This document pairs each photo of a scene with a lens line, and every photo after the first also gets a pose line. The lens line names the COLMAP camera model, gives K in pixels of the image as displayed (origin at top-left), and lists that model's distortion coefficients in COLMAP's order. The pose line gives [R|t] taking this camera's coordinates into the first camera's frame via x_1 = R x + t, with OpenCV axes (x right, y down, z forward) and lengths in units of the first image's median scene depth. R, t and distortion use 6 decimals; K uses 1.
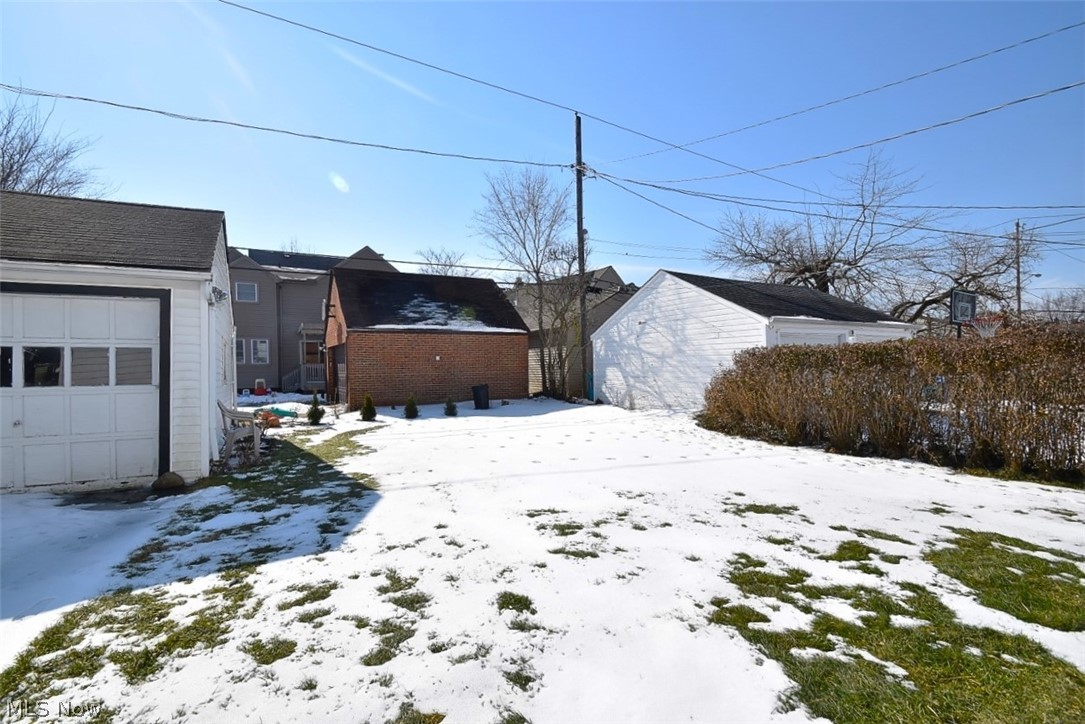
lens RADIAL K [[465.3, 0, 542.8], [0, 465.3, 374.9], [0, 0, 1]] dist [0.000482, -0.015681]
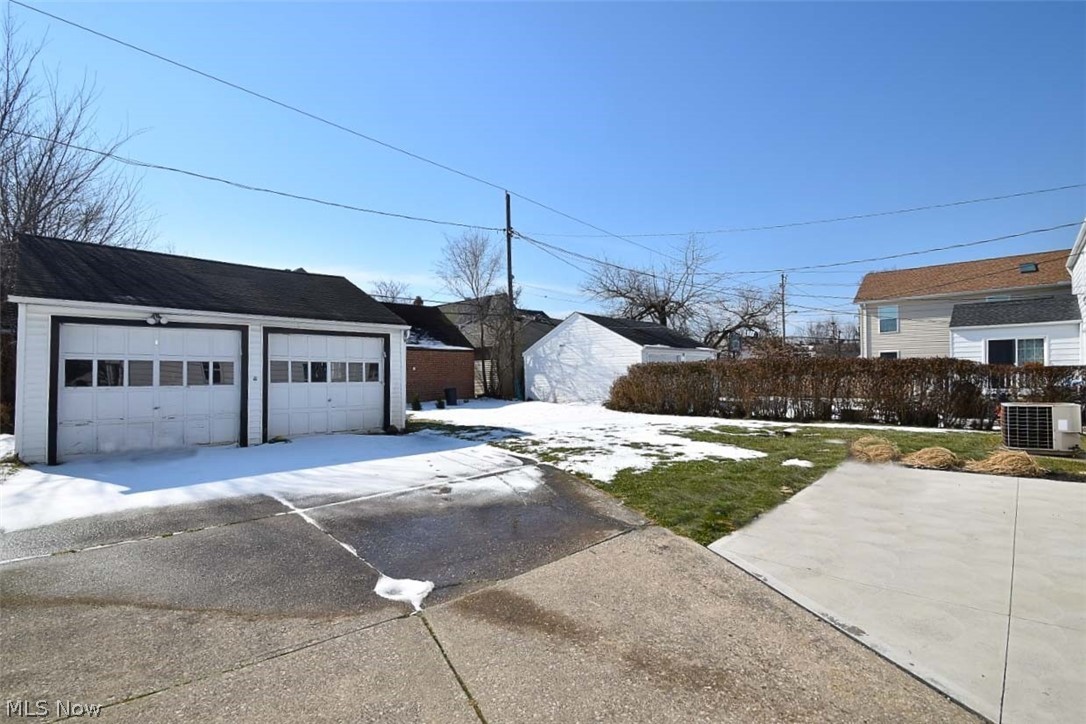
lens RADIAL K [[463.7, 0, 543.0], [0, 463.7, 362.0], [0, 0, 1]] dist [0.000041, -0.000013]
pose [[0.954655, 0.007254, 0.297624, -0.258919], [0.007554, 0.998791, -0.048574, 0.012829], [-0.297617, 0.048620, 0.953447, -0.364508]]
